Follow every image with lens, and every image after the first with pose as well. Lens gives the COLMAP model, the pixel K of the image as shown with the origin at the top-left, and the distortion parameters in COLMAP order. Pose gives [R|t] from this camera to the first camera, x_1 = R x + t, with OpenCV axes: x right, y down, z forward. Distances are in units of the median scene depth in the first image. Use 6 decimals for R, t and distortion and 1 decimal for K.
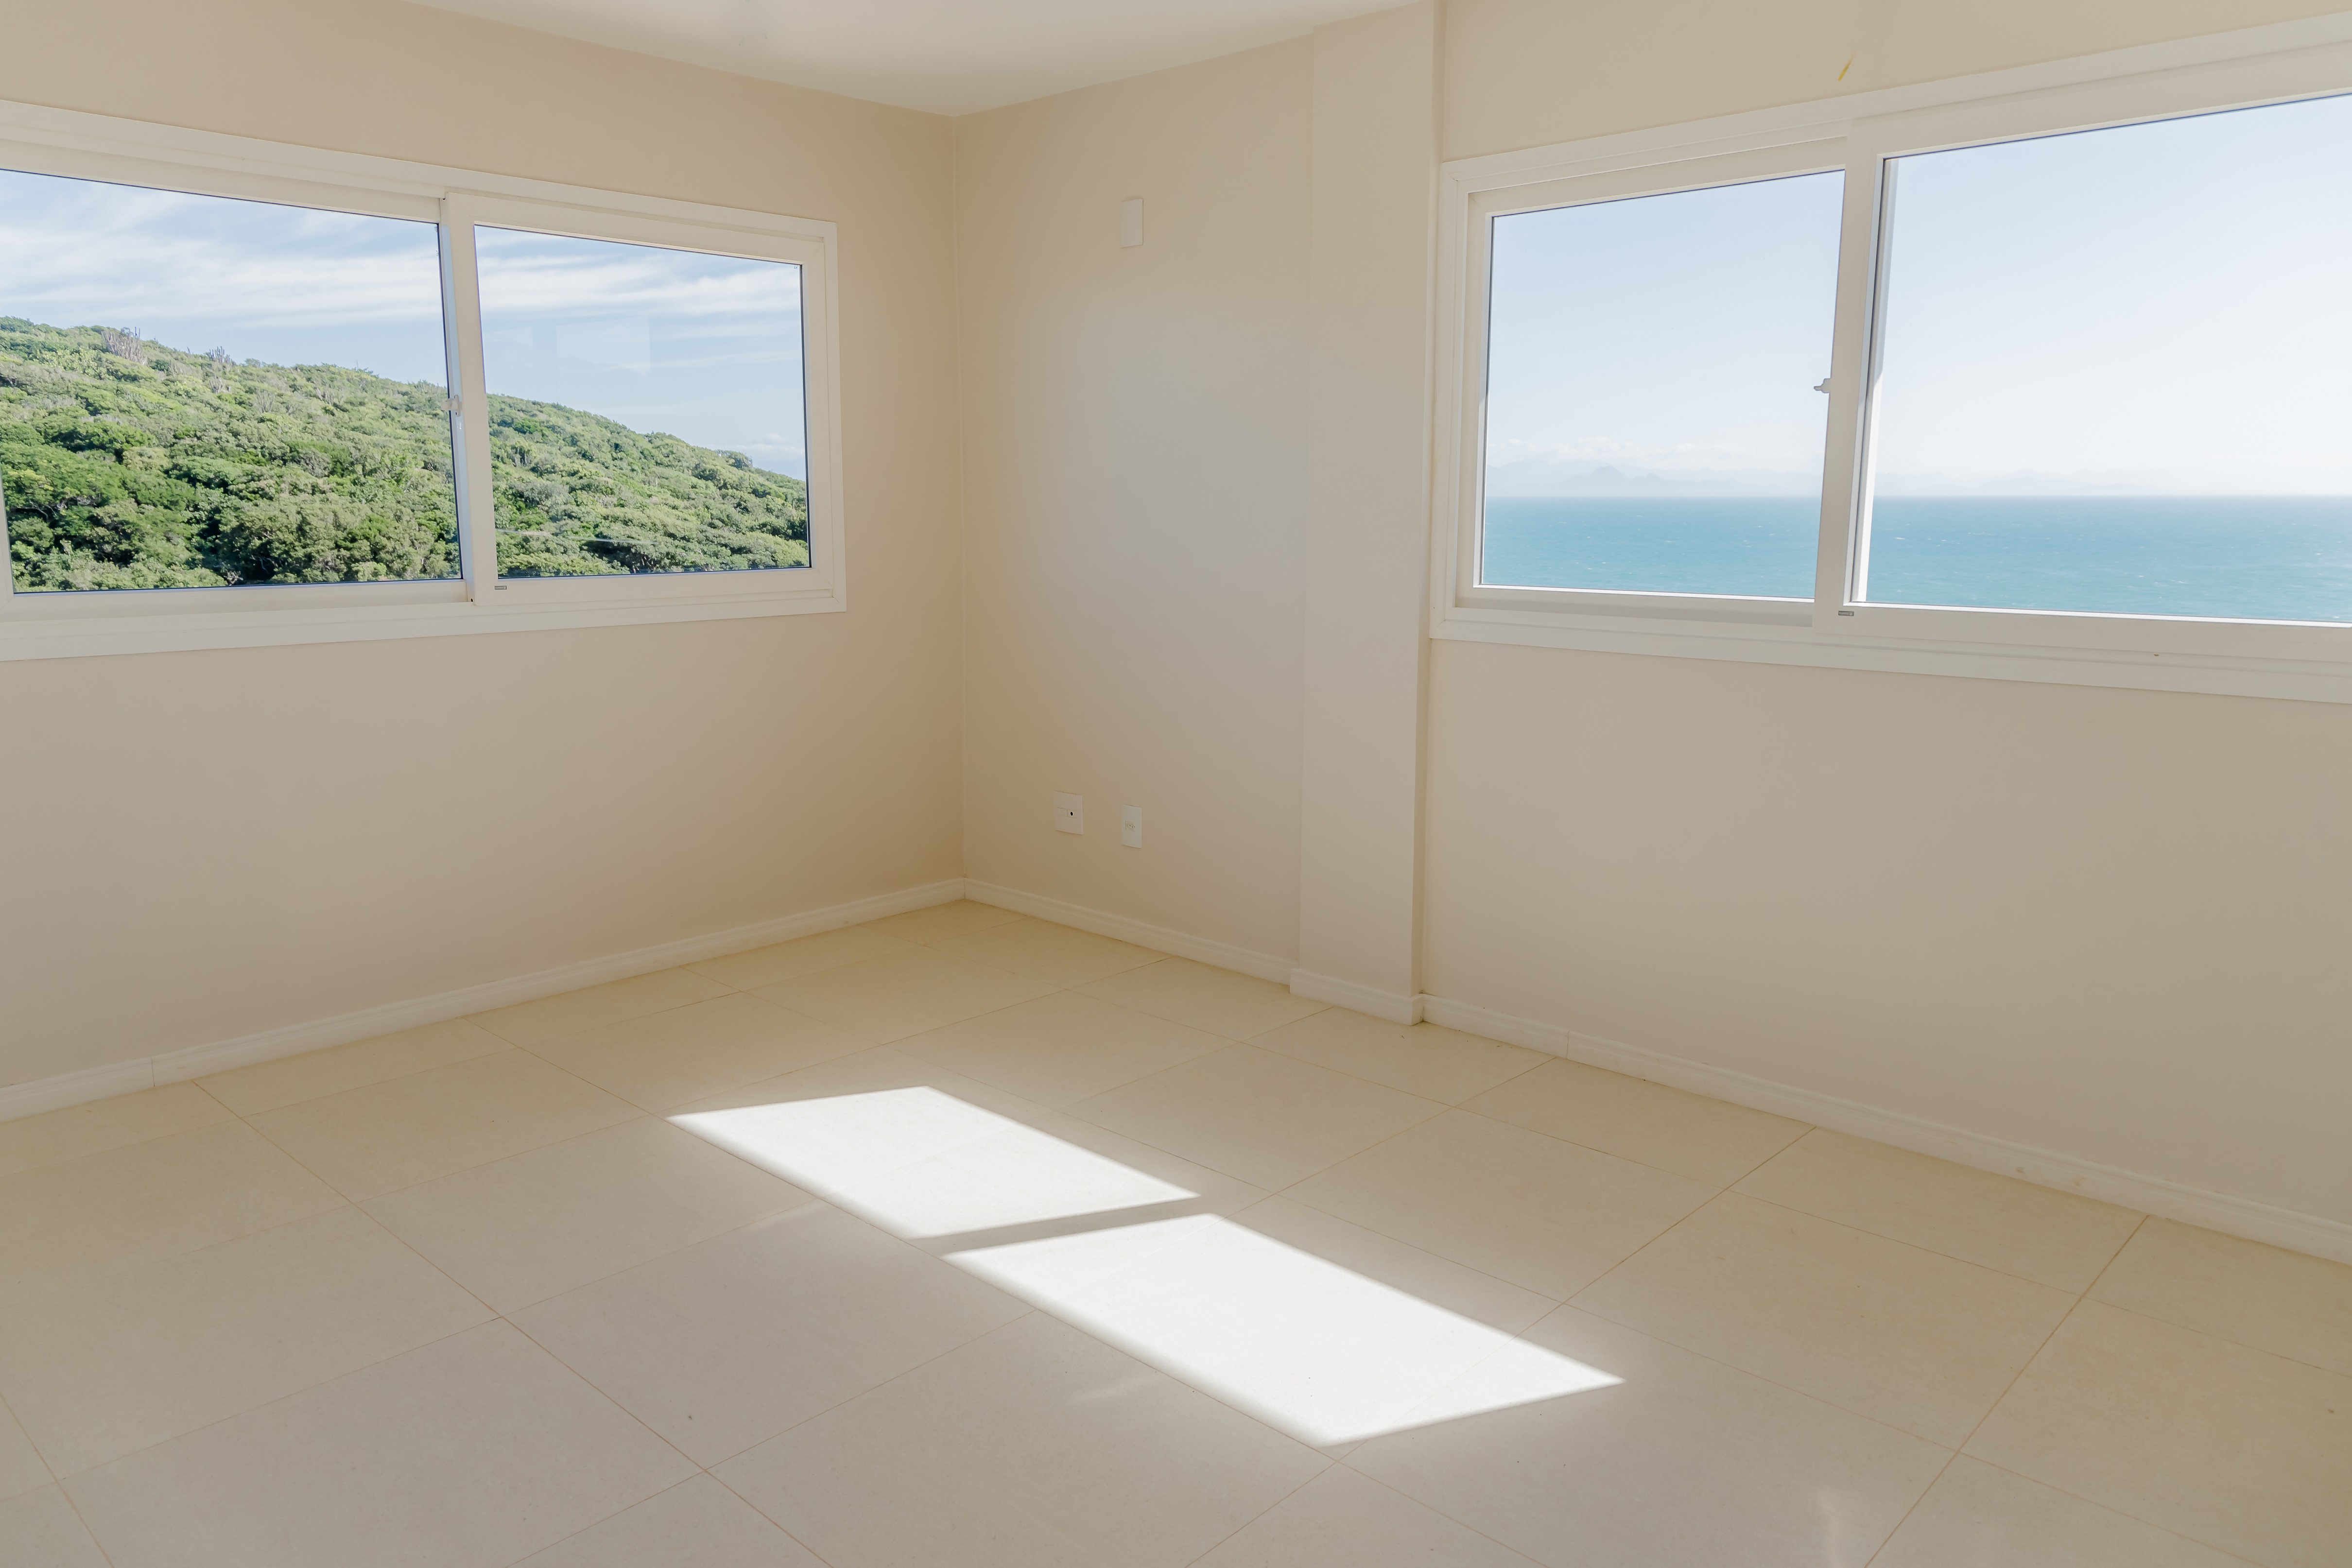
lens RADIAL K [[1656.2, 0, 1168.7], [0, 1656.2, 775.3], [0, 0, 1]] dist [0.031102, -0.010540]
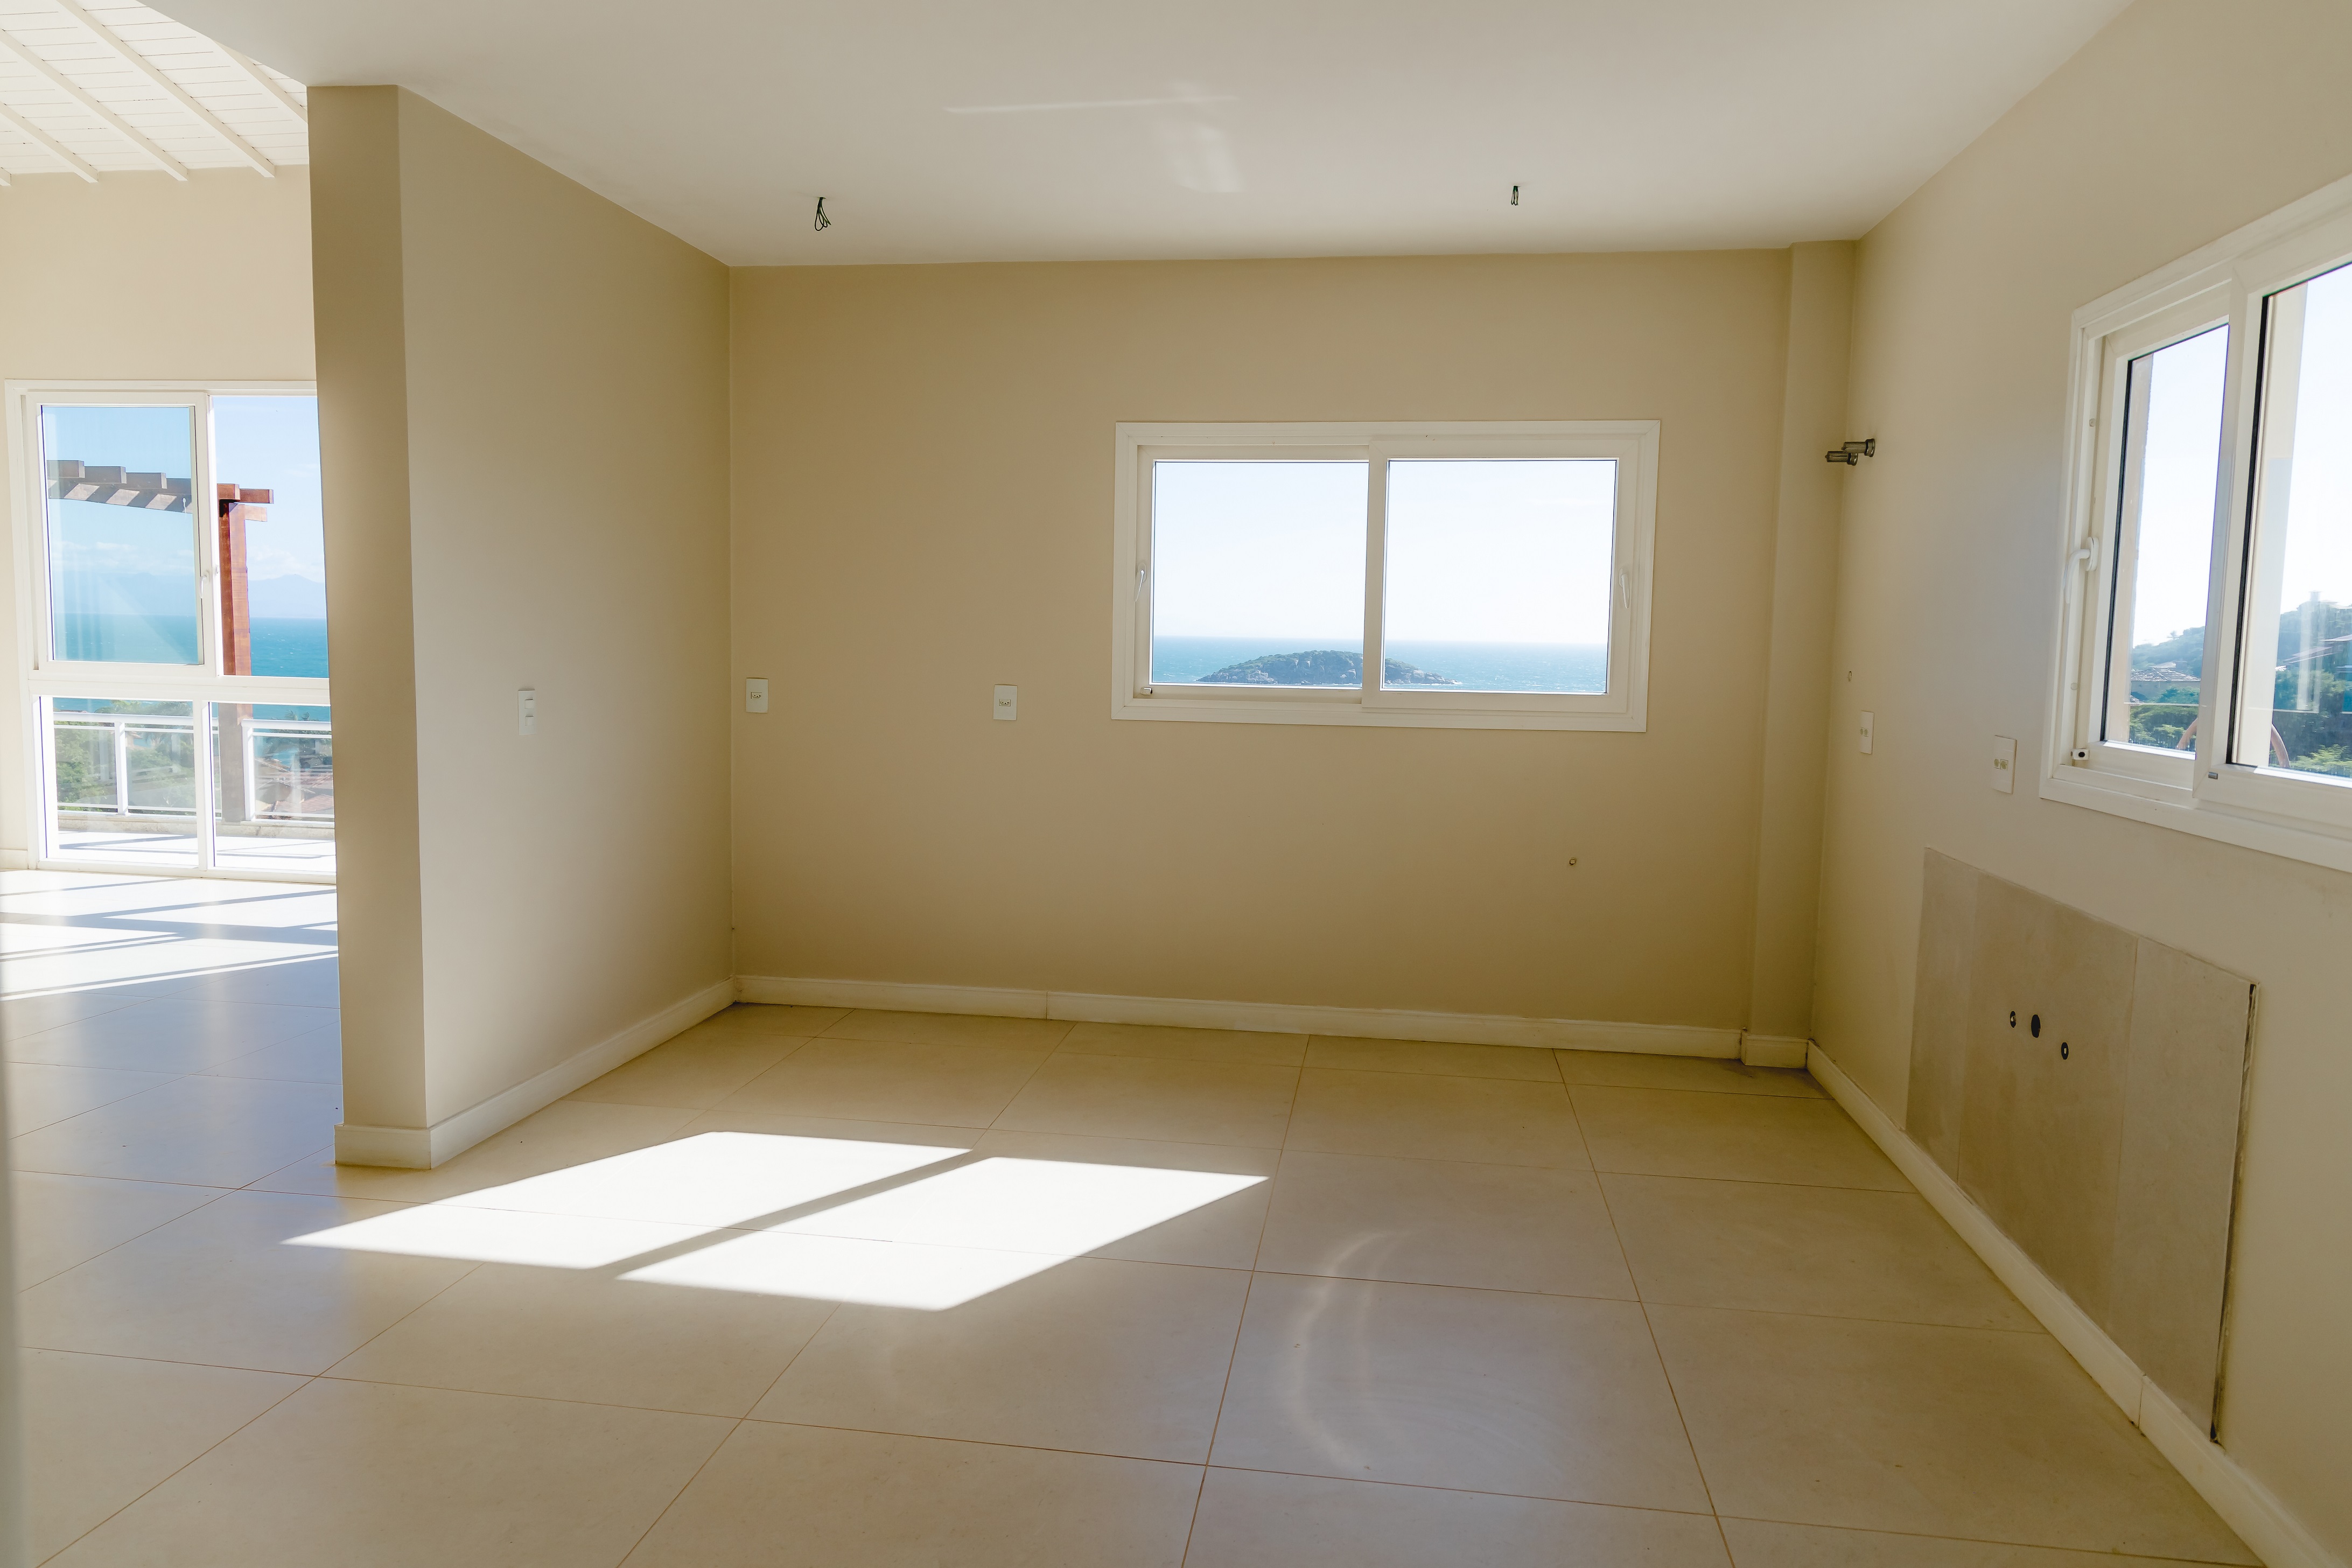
lens RADIAL K [[1656.2, 0, 1203.6], [0, 1656.2, 800.7], [0, 0, 1]] dist [0.031102, -0.010540]
pose [[0.816425, -0.050248, 0.575261, -1.073899], [0.086161, 0.995655, -0.035313, 0.091307], [-0.570987, 0.078395, 0.817207, -0.510709]]
